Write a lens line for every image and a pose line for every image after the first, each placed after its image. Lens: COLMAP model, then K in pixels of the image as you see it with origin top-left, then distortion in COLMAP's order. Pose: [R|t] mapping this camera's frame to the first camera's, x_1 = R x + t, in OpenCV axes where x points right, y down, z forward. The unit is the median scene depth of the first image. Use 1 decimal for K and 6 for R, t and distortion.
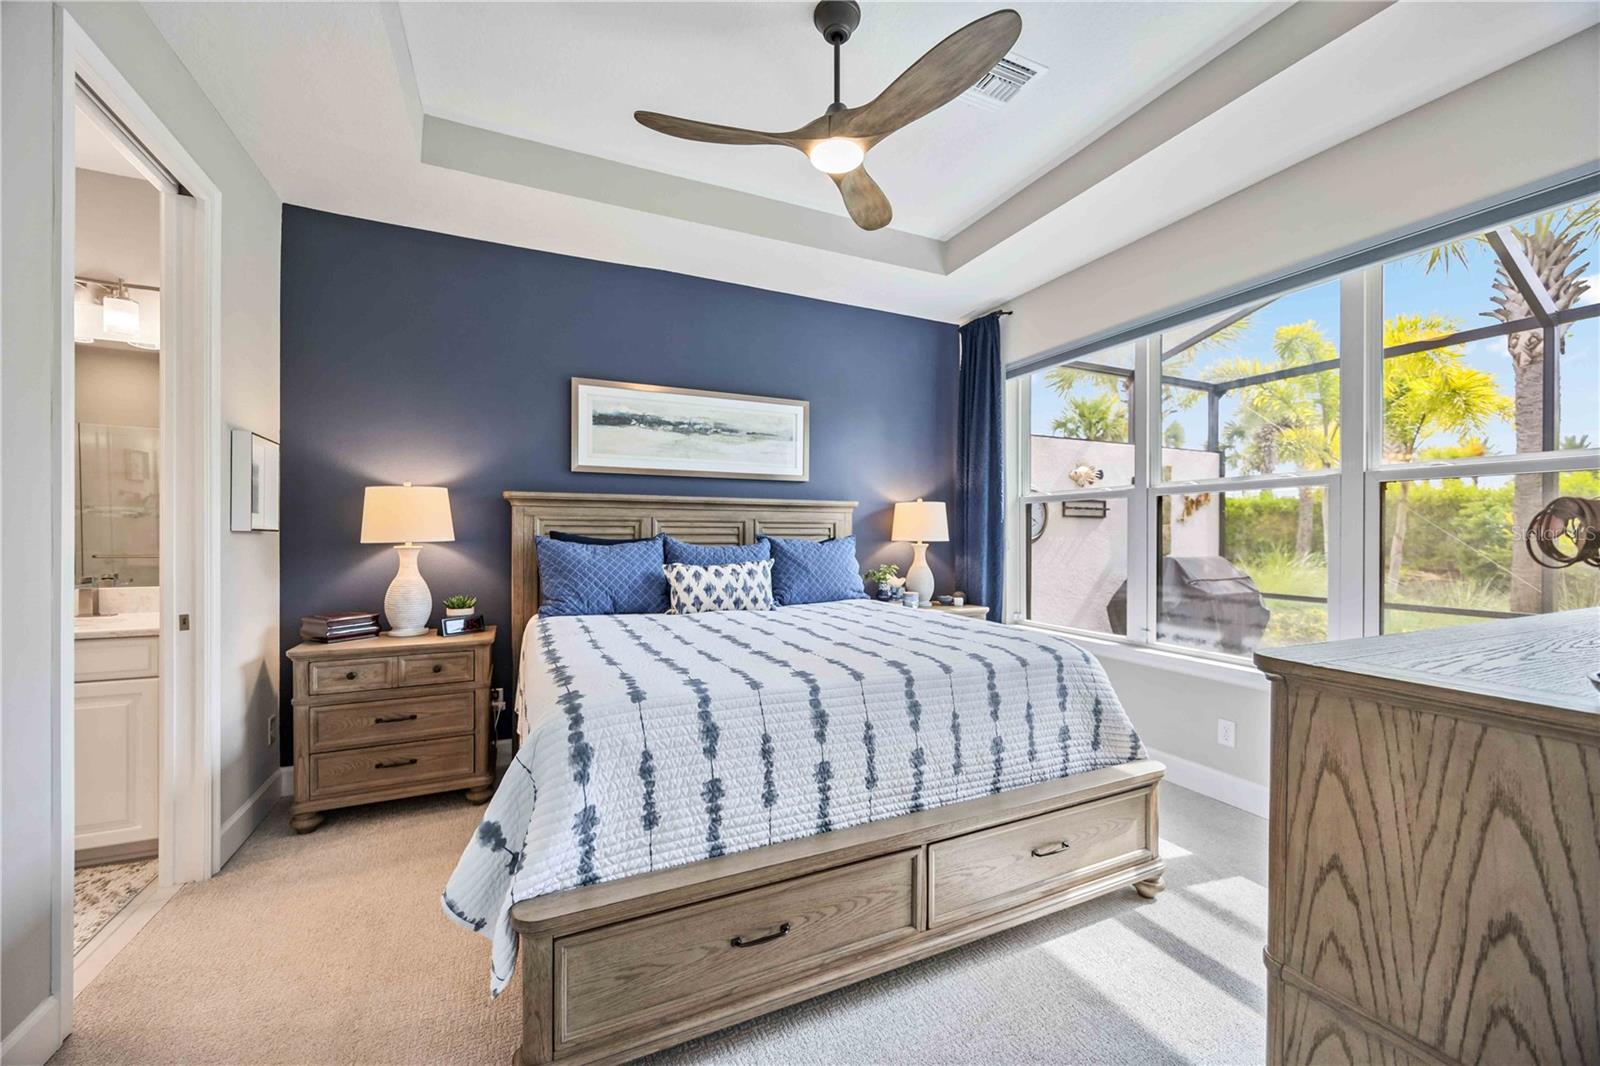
lens RADIAL K [[614.1, 0, 818.7], [0, 614.1, 528.6], [0, 0, 1]] dist [-0.001854, -0.000048]
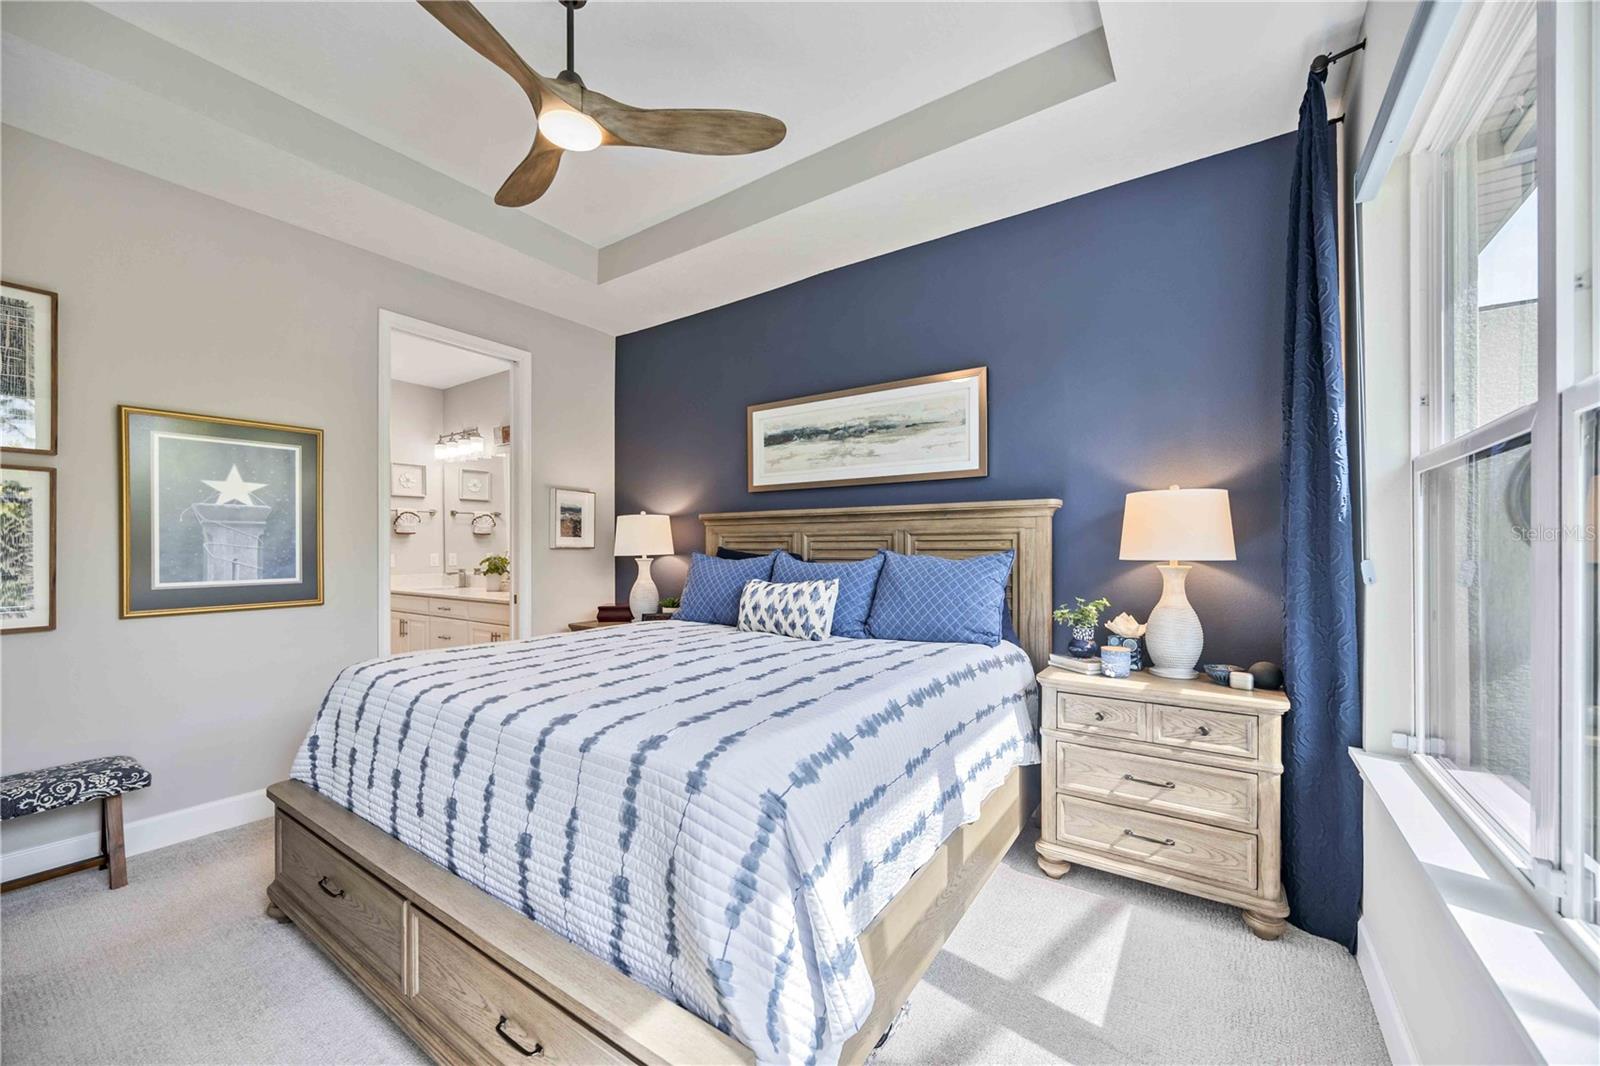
lens RADIAL K [[614.1, 0, 781.8], [0, 614.1, 559.7], [0, 0, 1]] dist [-0.001854, -0.000048]
pose [[0.475038, 0.012597, -0.879875, 0.671071], [0.012113, 0.999709, 0.020853, 0.005167], [0.879882, -0.020564, 0.474748, 0.585029]]
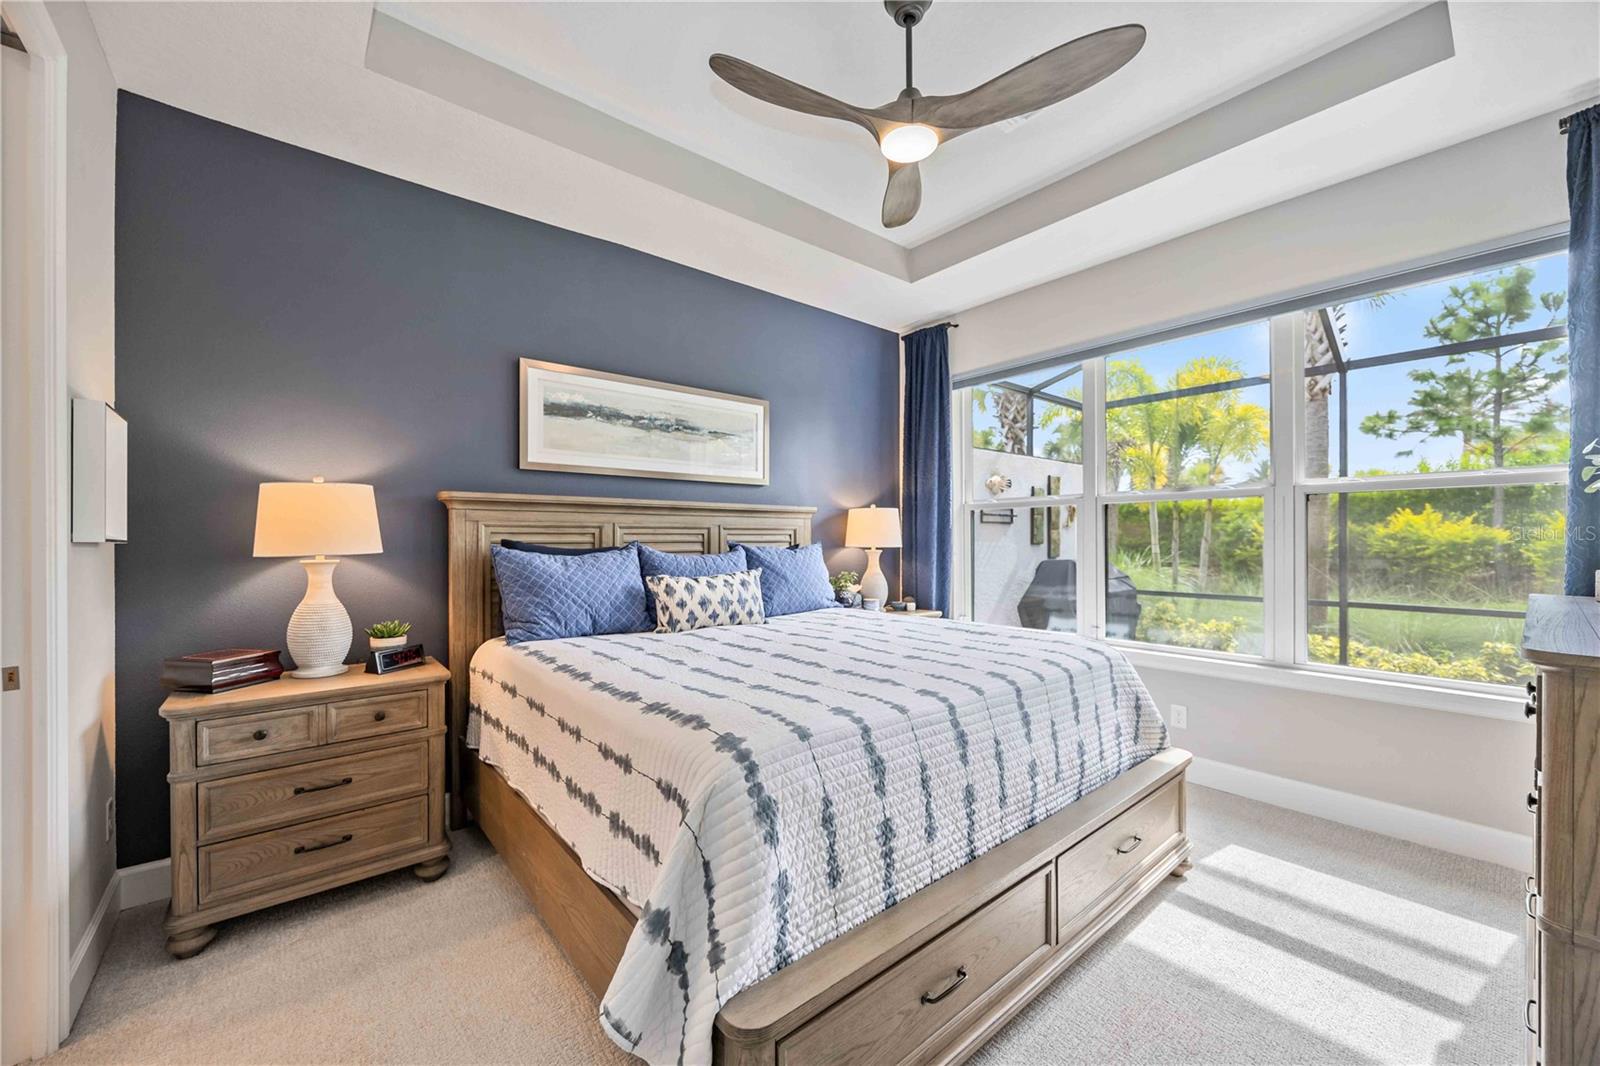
lens RADIAL K [[614.1, 0, 818.1], [0, 614.1, 532.4], [0, 0, 1]] dist [-0.001854, -0.000048]
pose [[0.965844, -0.002949, 0.259108, -0.249760], [0.003538, 0.999992, -0.001809, -0.002981], [-0.259101, 0.002664, 0.965847, 0.083774]]
